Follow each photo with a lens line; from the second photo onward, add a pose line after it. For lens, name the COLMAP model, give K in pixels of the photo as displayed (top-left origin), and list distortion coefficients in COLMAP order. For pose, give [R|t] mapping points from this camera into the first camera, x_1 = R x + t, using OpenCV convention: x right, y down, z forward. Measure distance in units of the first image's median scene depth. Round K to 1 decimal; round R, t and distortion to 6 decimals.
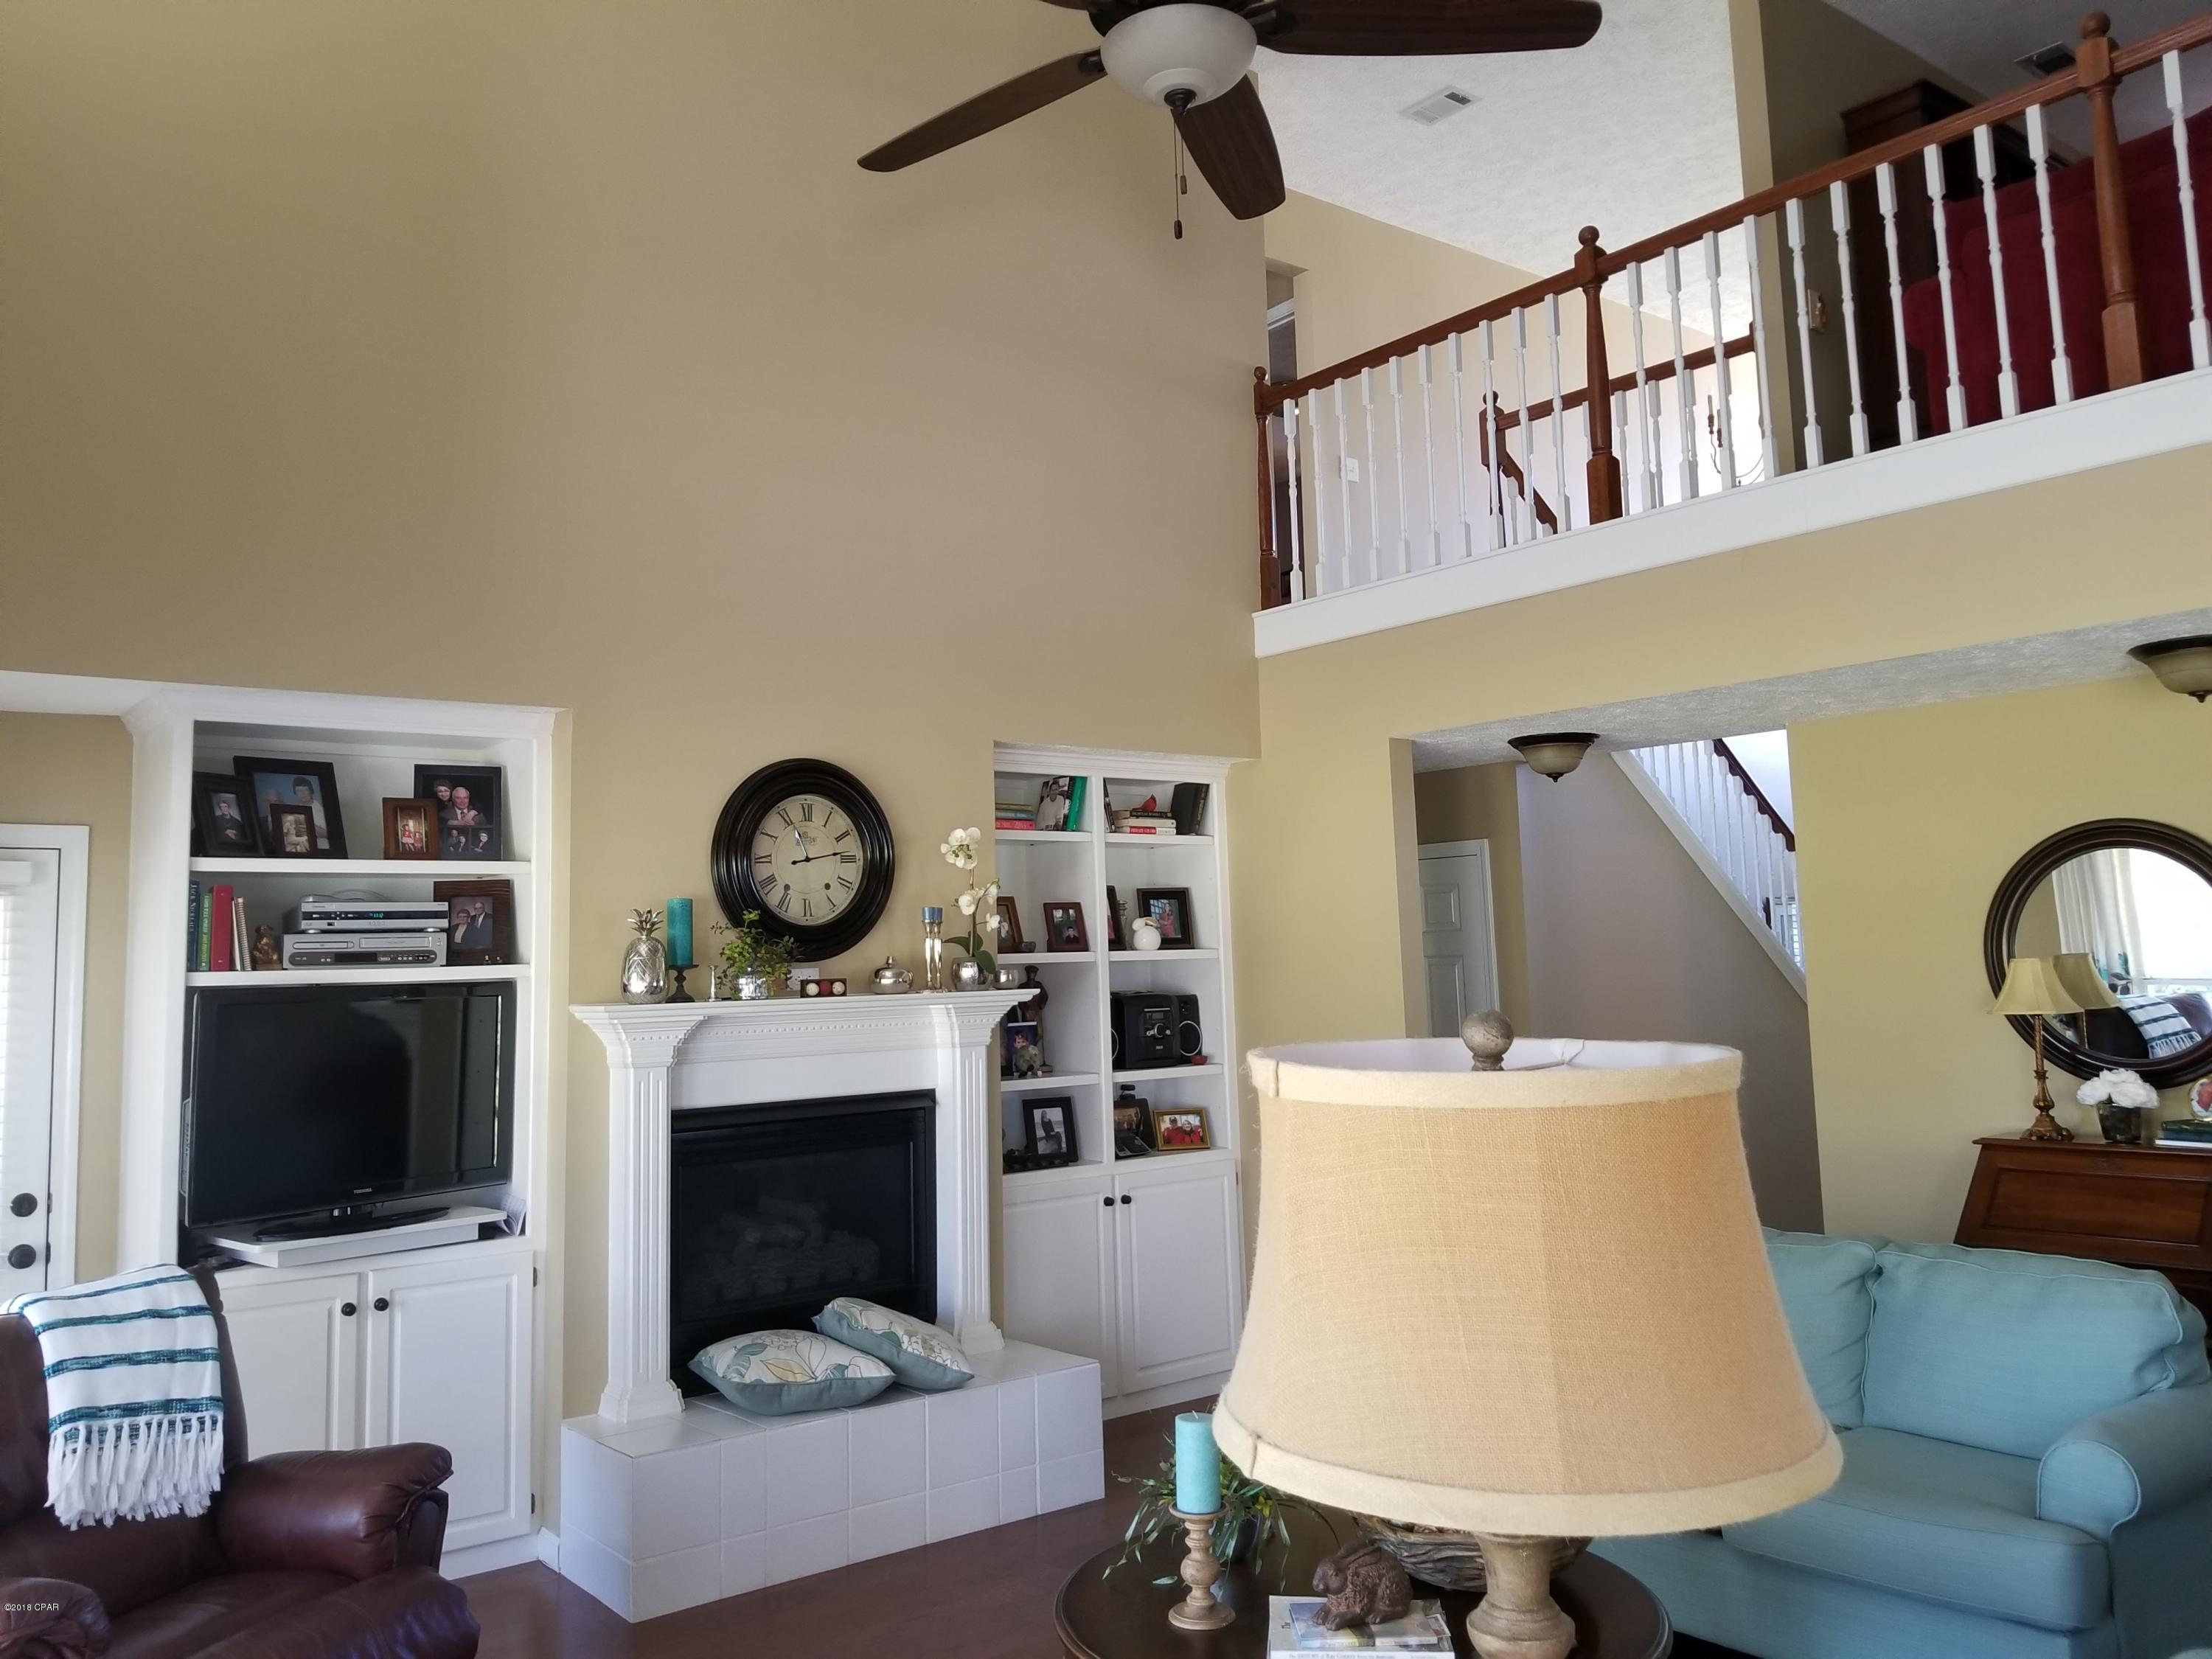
lens RADIAL K [[1723.6, 0, 1091.8], [0, 1723.6, 784.3], [0, 0, 1]] dist [0.050852, -0.089721]
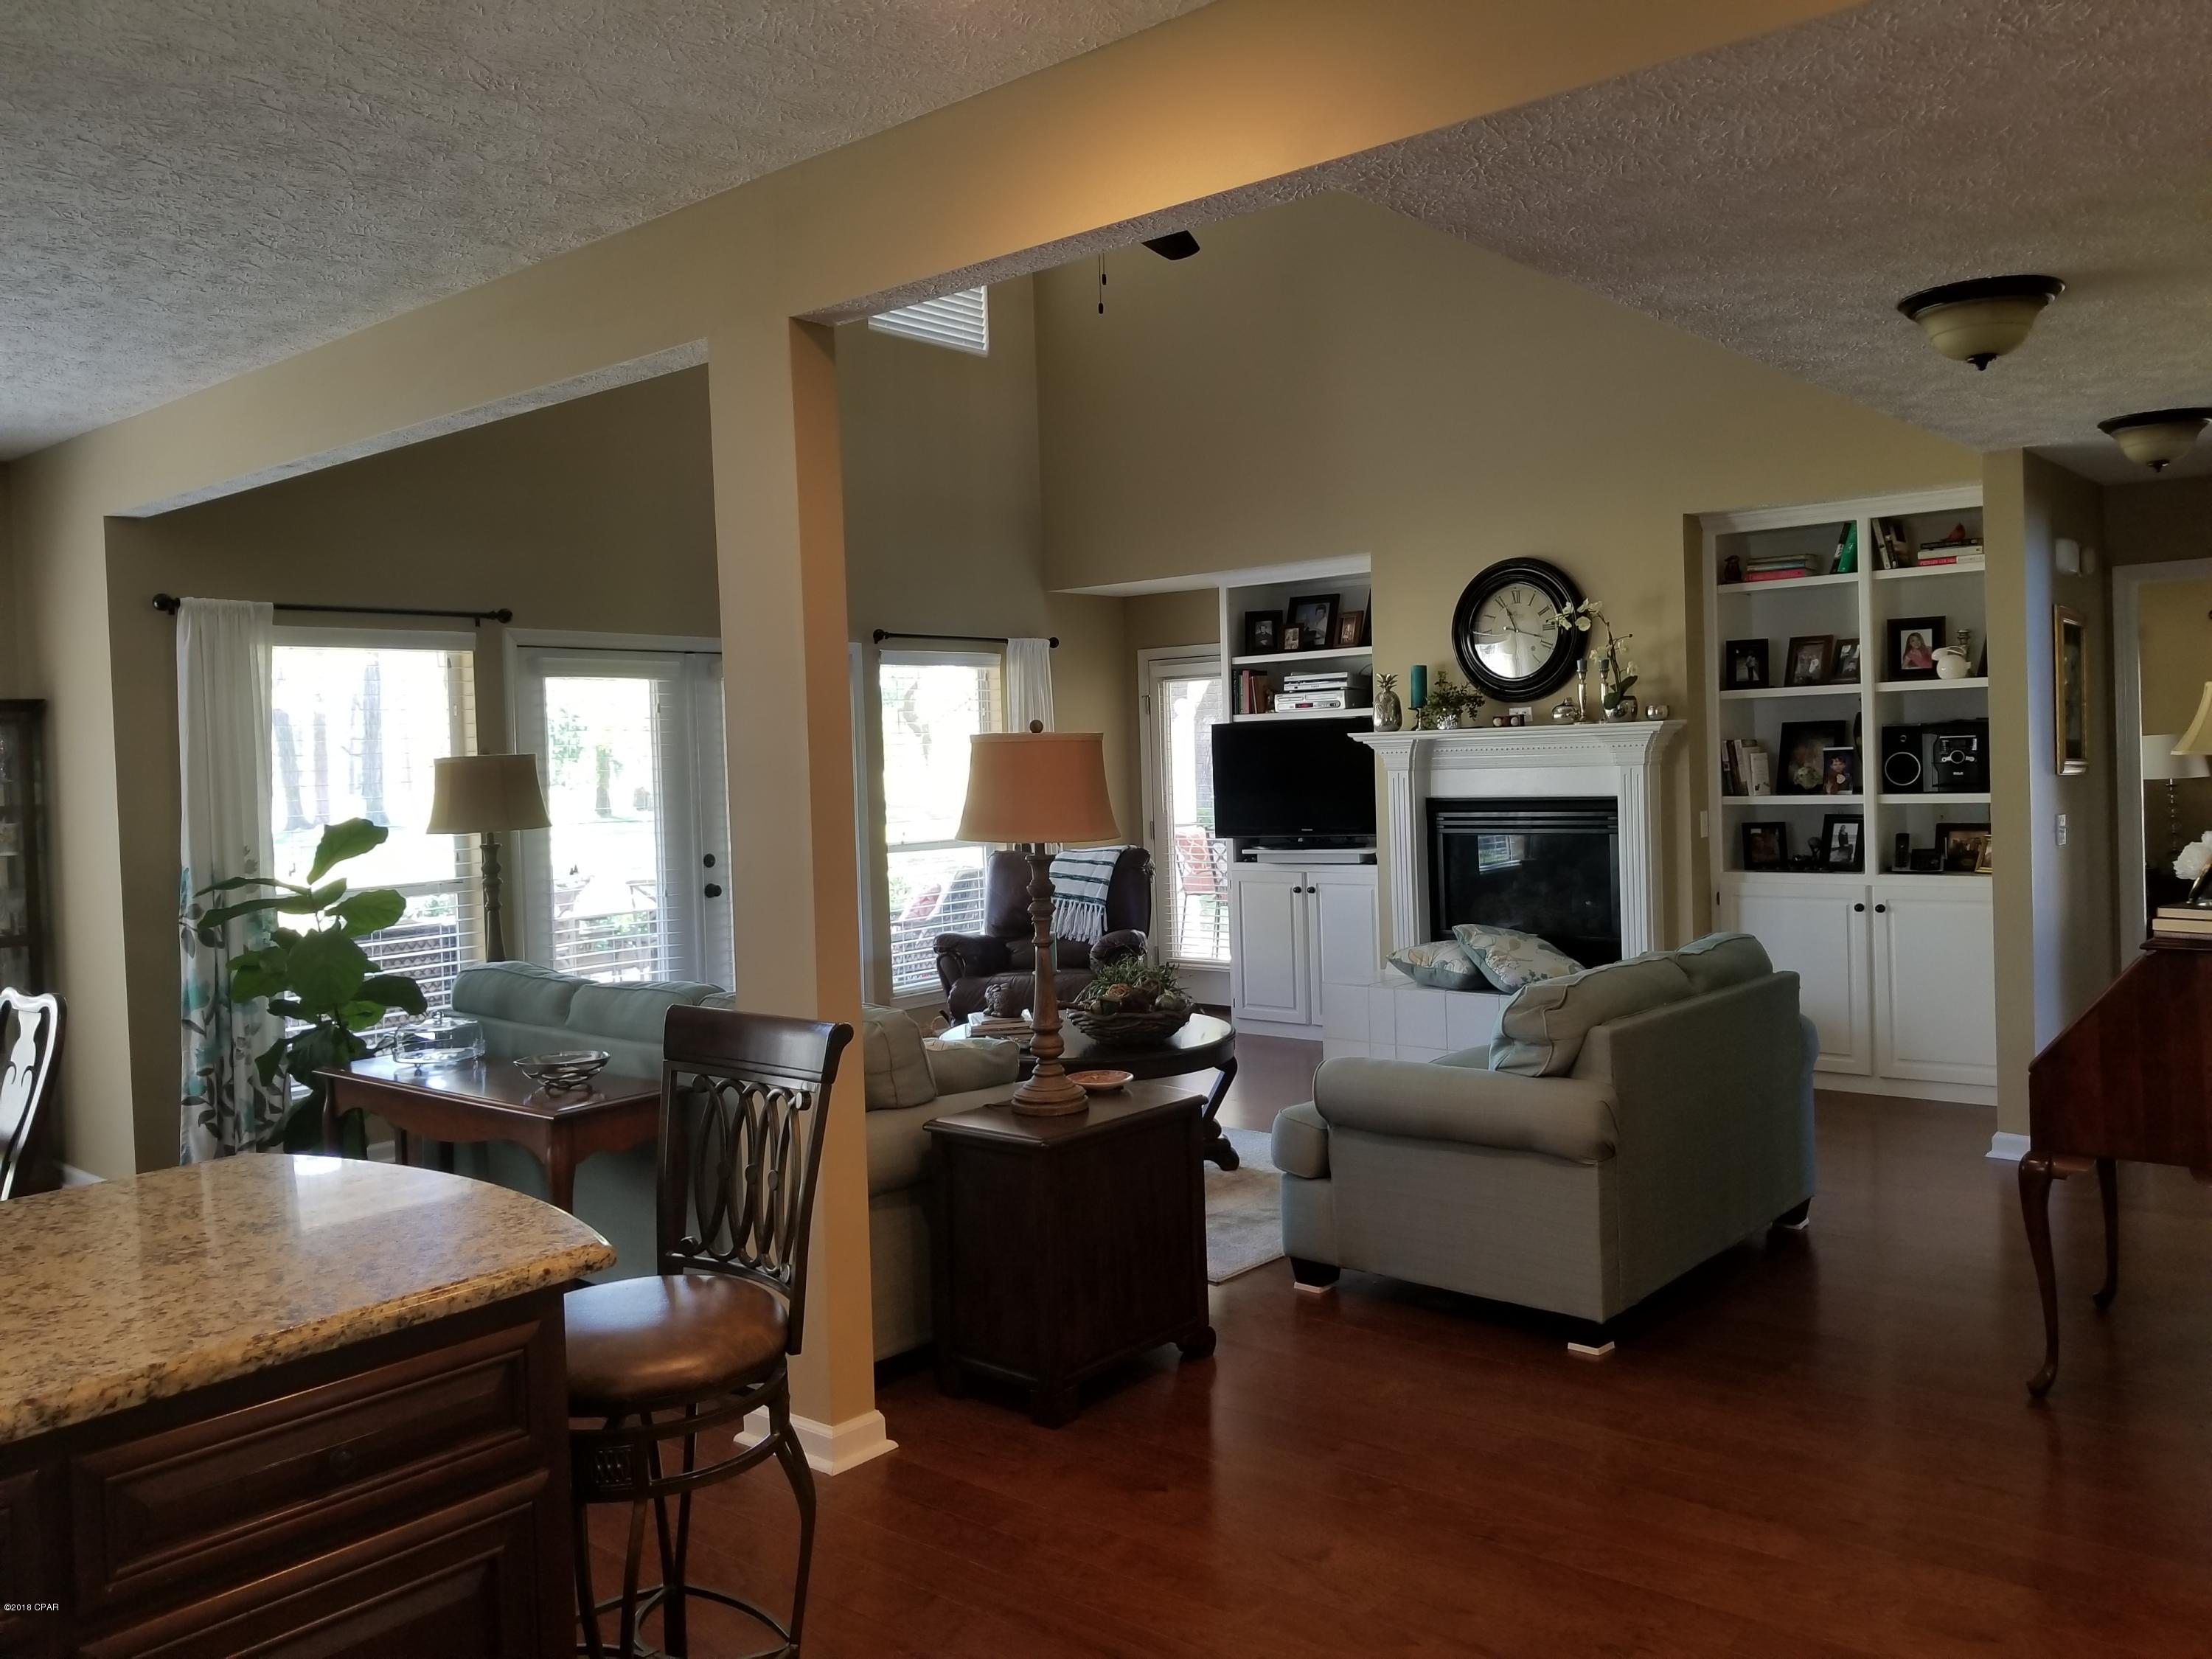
lens RADIAL K [[1723.6, 0, 1058.5], [0, 1723.6, 800.4], [0, 0, 1]] dist [0.050852, -0.089721]
pose [[0.181604, 0.046955, -0.982250, 1.221079], [0.130902, 0.988816, 0.071470, 0.032120], [0.974620, -0.141558, 0.173426, 0.383630]]
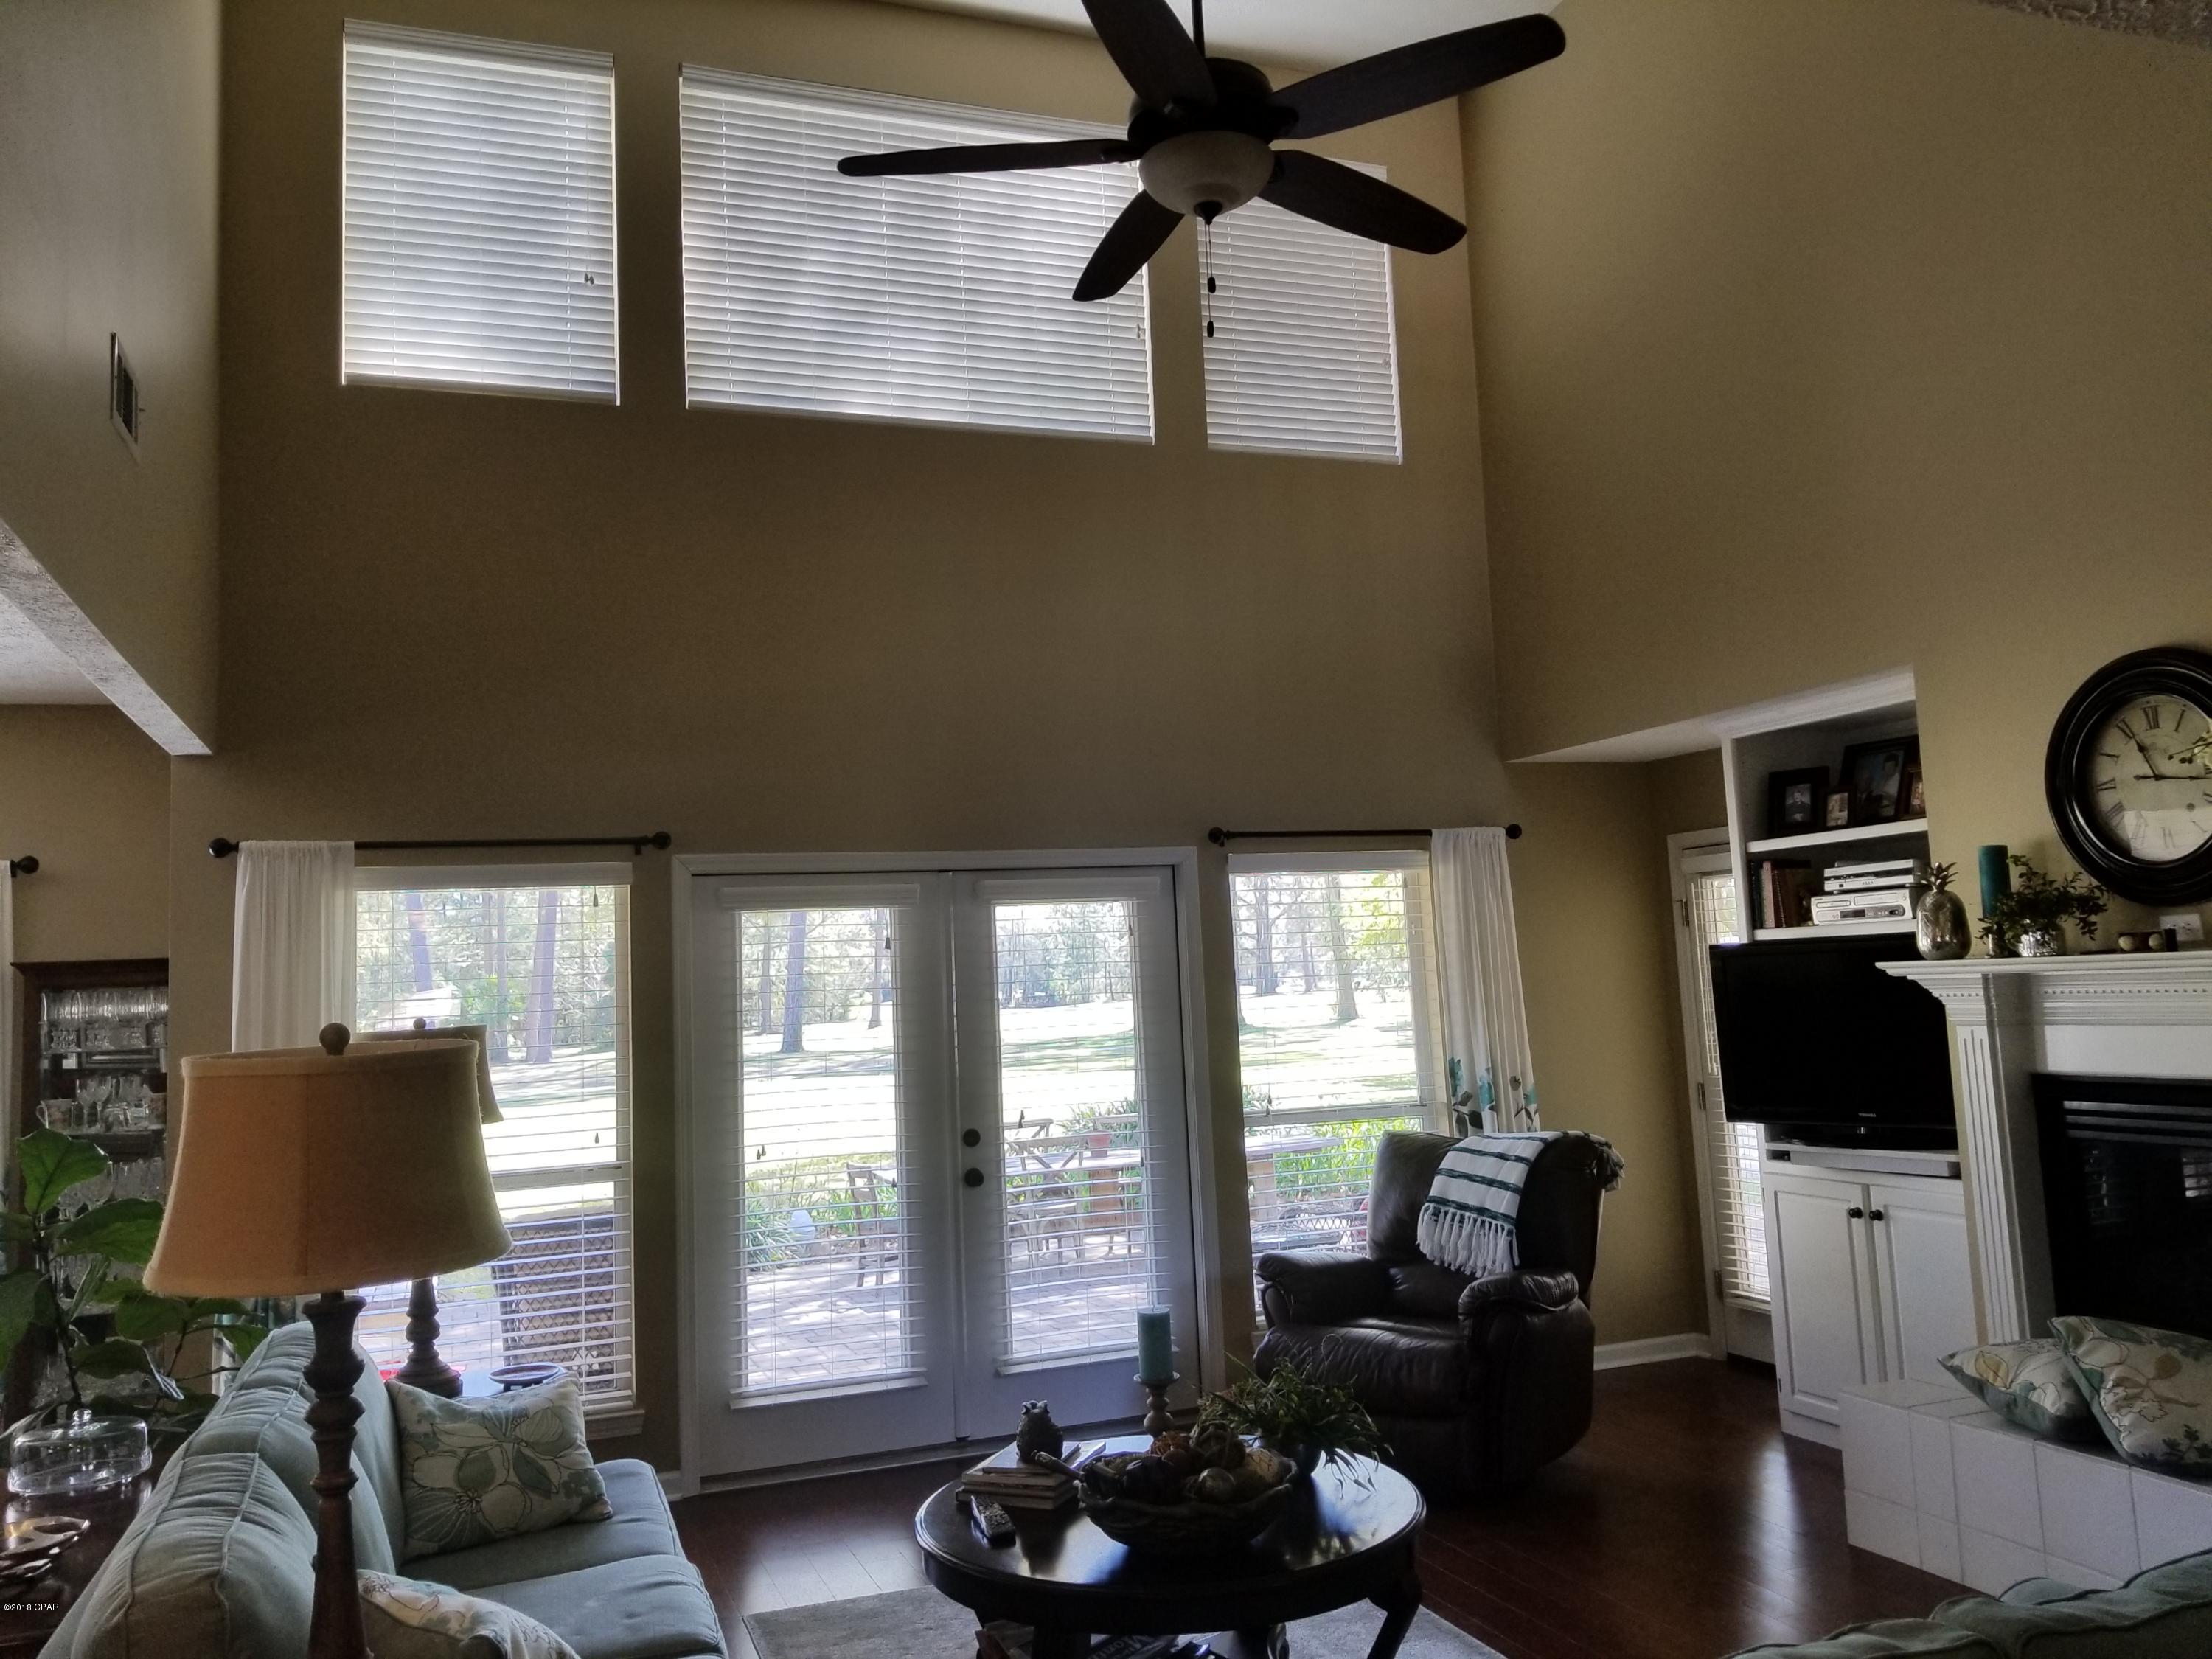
lens RADIAL K [[1723.6, 0, 1069.1], [0, 1723.6, 789.8], [0, 0, 1]] dist [0.050852, -0.089721]
pose [[-0.317985, -0.065015, -0.945864, 0.775981], [0.152981, 0.981055, -0.118863, 0.070447], [0.935672, -0.182496, -0.302014, 0.807331]]
